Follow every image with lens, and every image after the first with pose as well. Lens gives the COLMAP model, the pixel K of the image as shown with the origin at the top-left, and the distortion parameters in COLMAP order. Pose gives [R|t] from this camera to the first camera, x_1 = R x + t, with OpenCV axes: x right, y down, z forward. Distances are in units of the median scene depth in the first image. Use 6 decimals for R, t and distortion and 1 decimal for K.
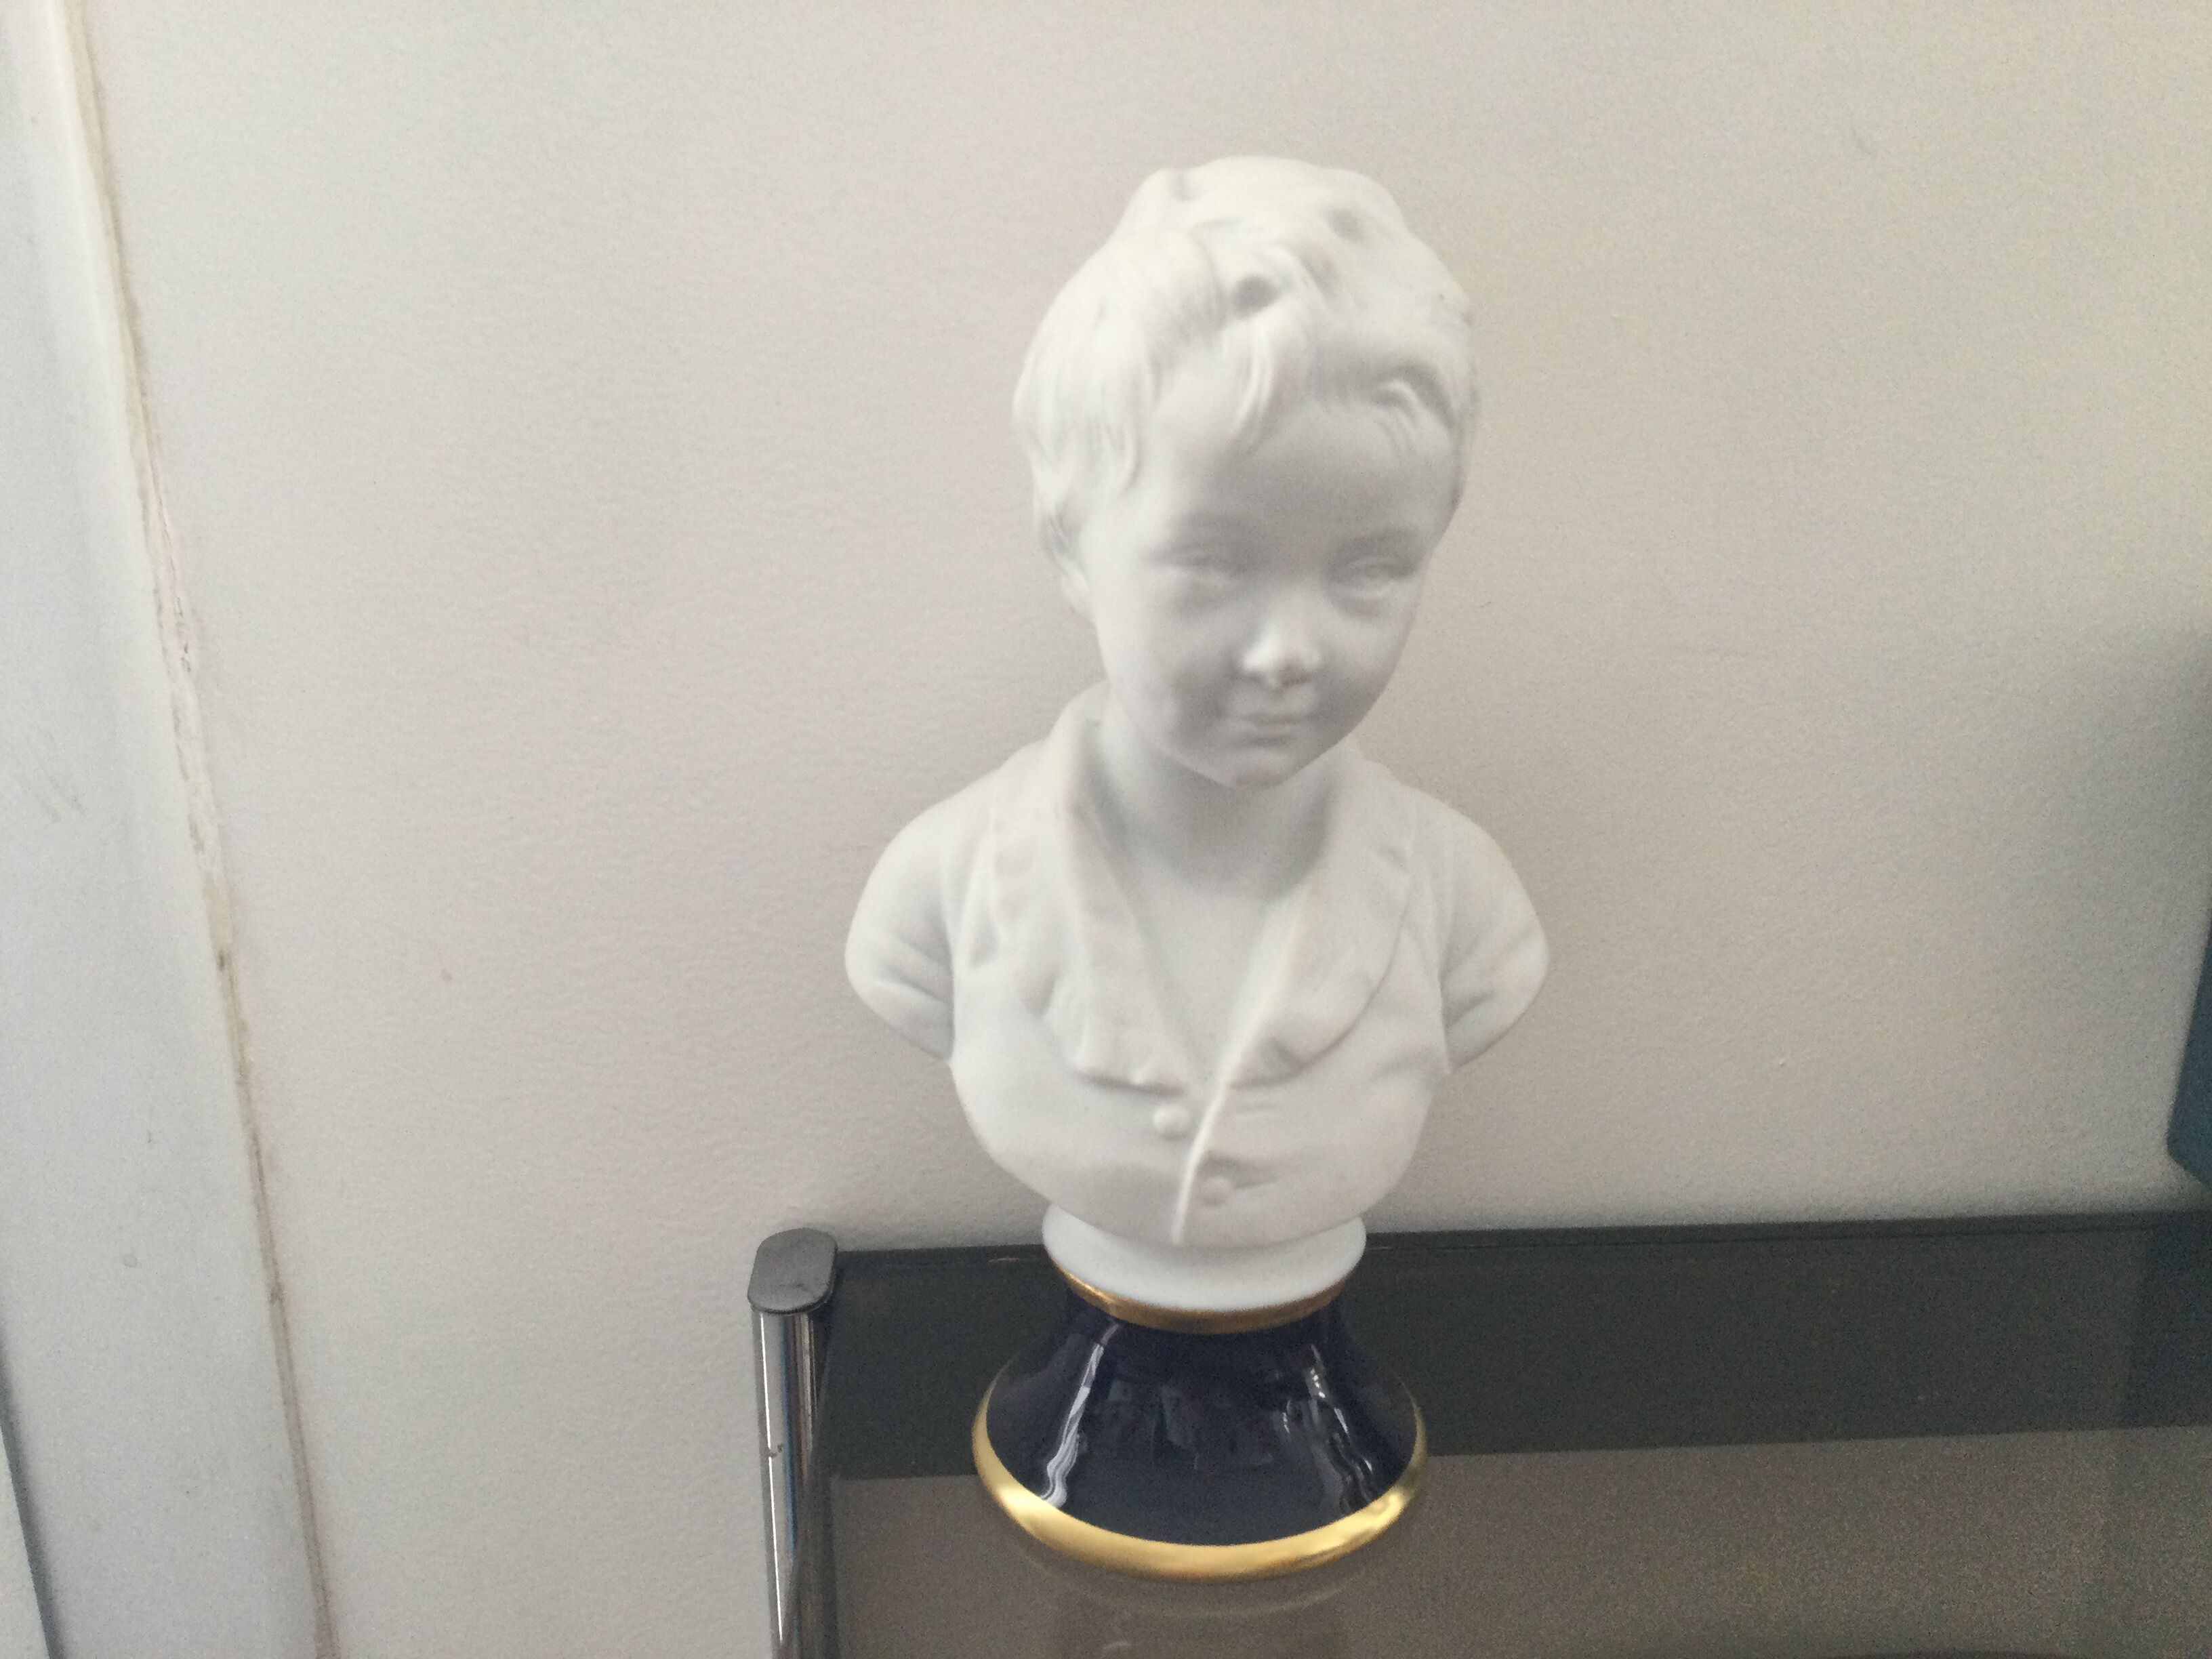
lens RADIAL K [[1973.2, 0, 1106.0], [0, 1973.2, 829.5], [0, 0, 1]] dist [0.007686, -0.059675]
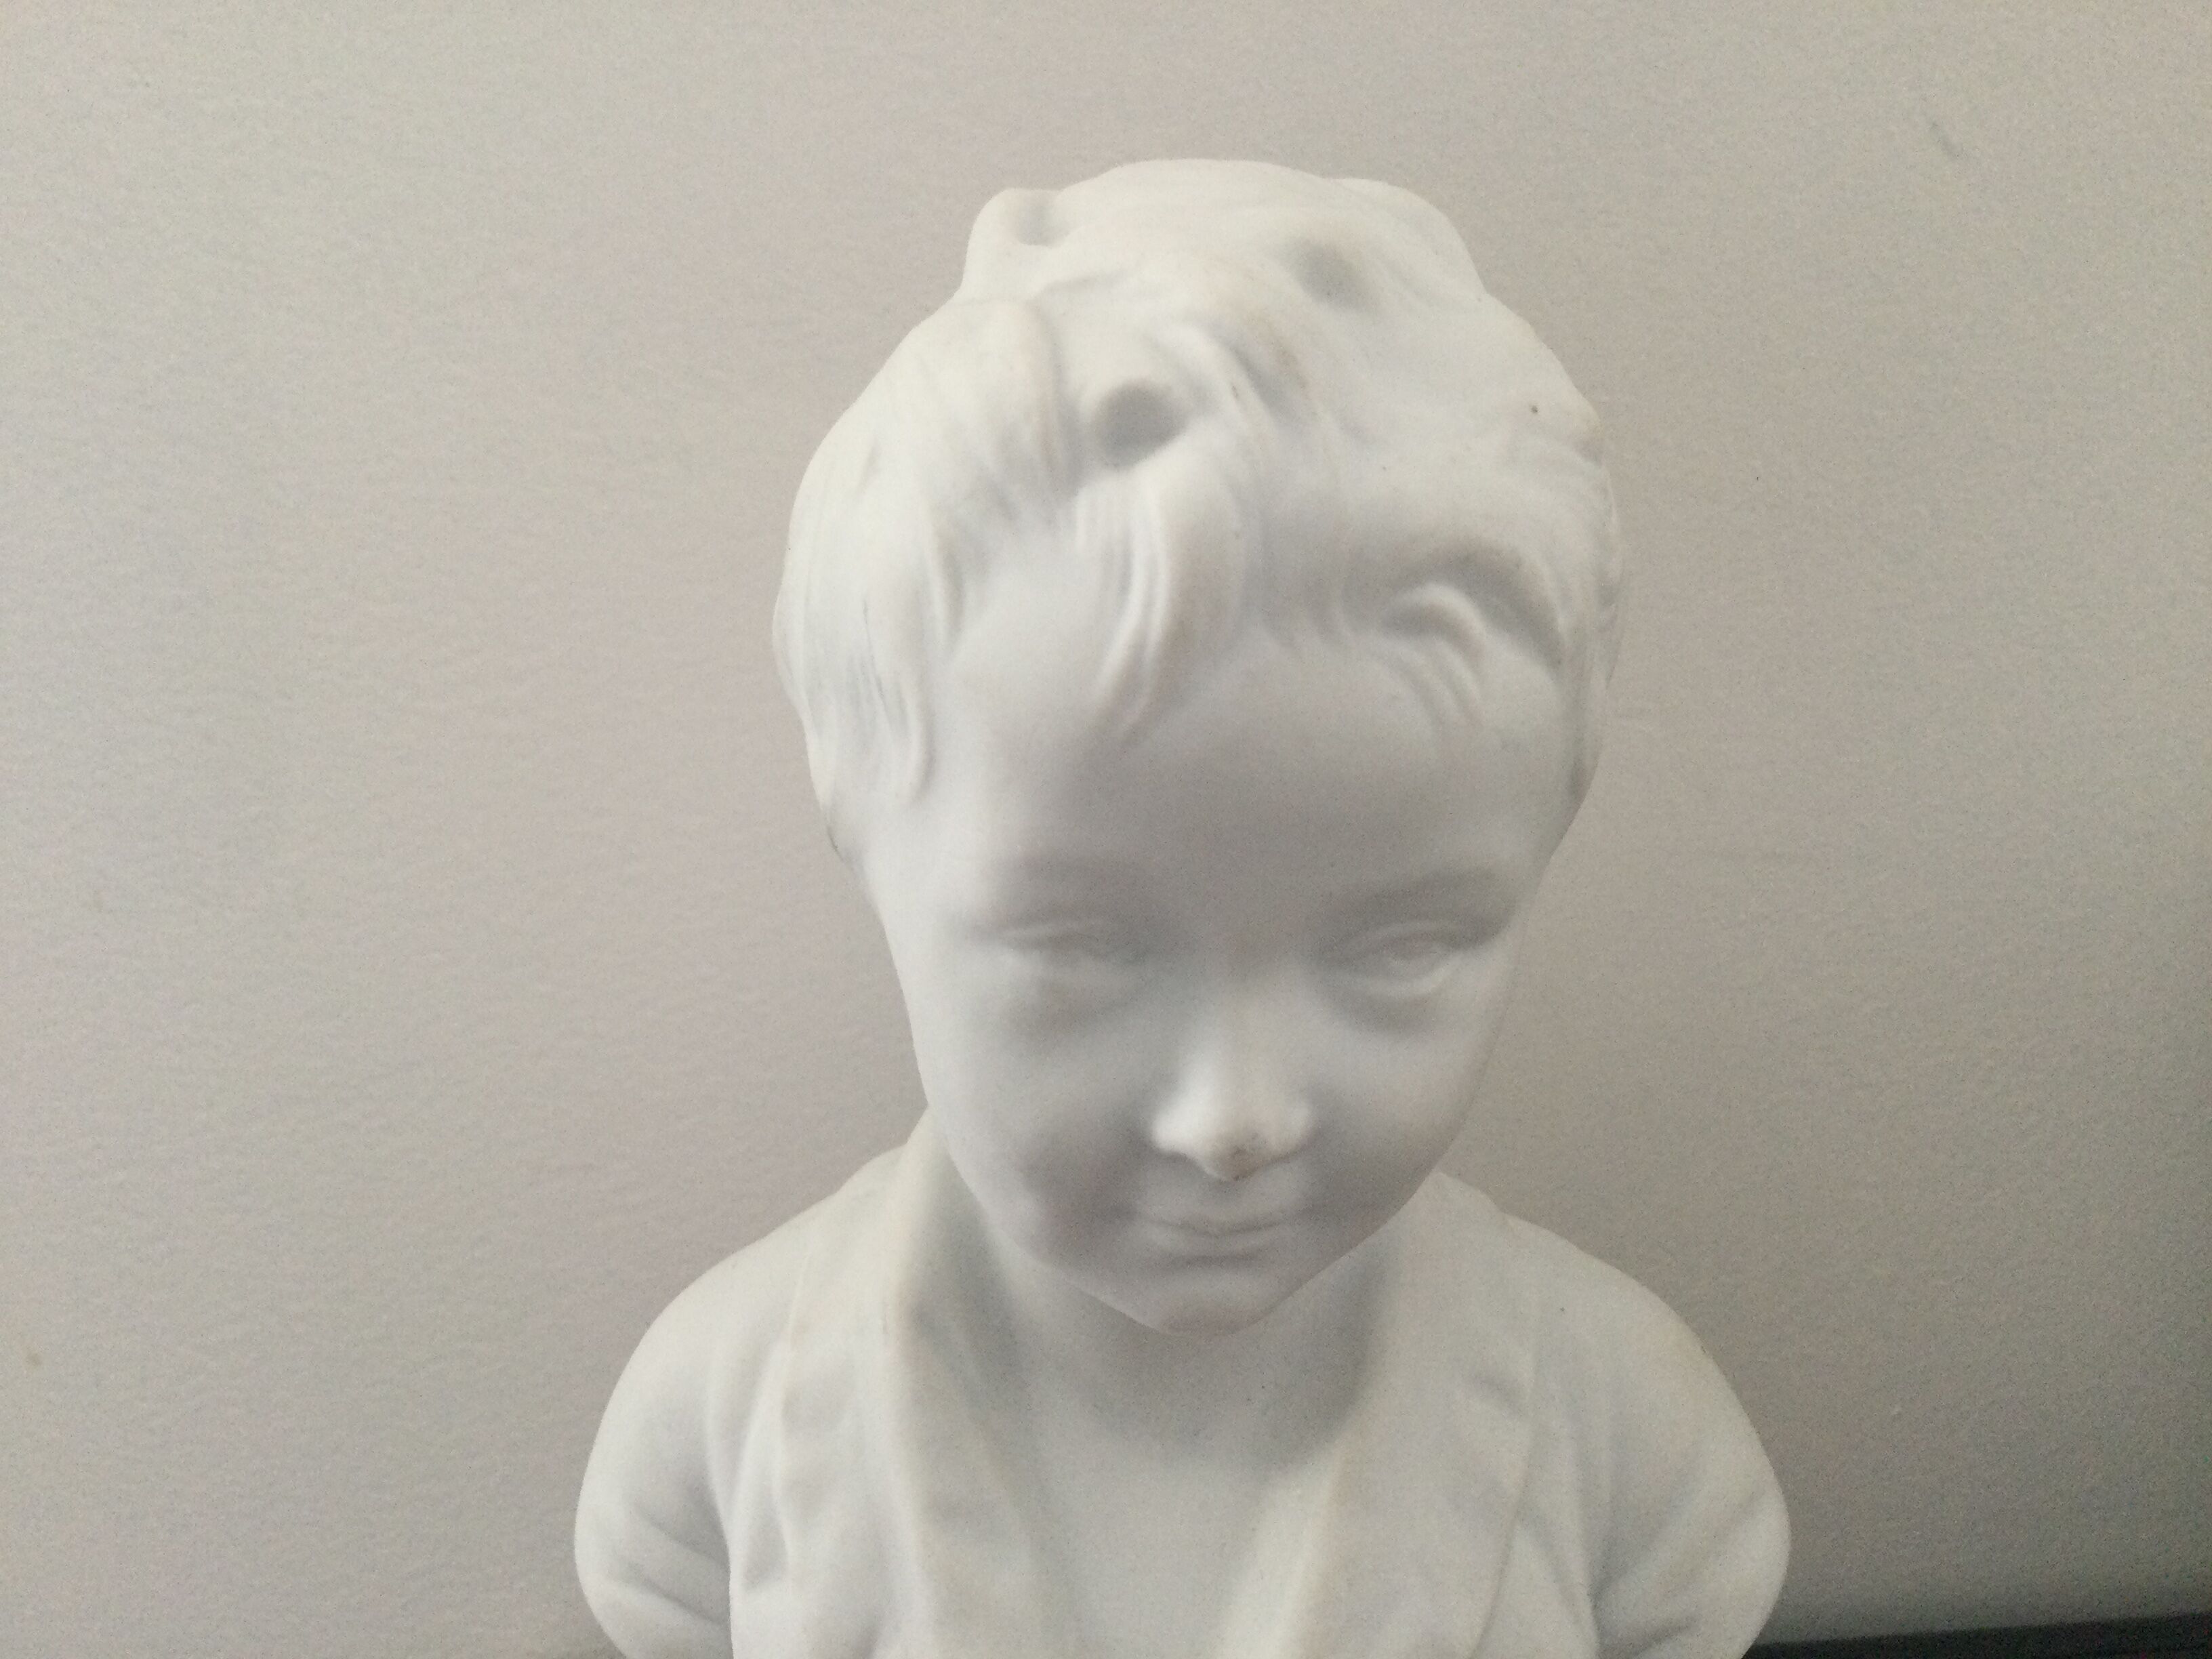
lens RADIAL K [[2017.8, 0, 1108.4], [0, 2017.8, 784.1], [0, 0, 1]] dist [0.012556, 0.000113]
pose [[0.995036, -0.015261, -0.098340, 0.109623], [0.008882, 0.997847, -0.064975, -0.139349], [0.099120, 0.063779, 0.993029, 0.474602]]
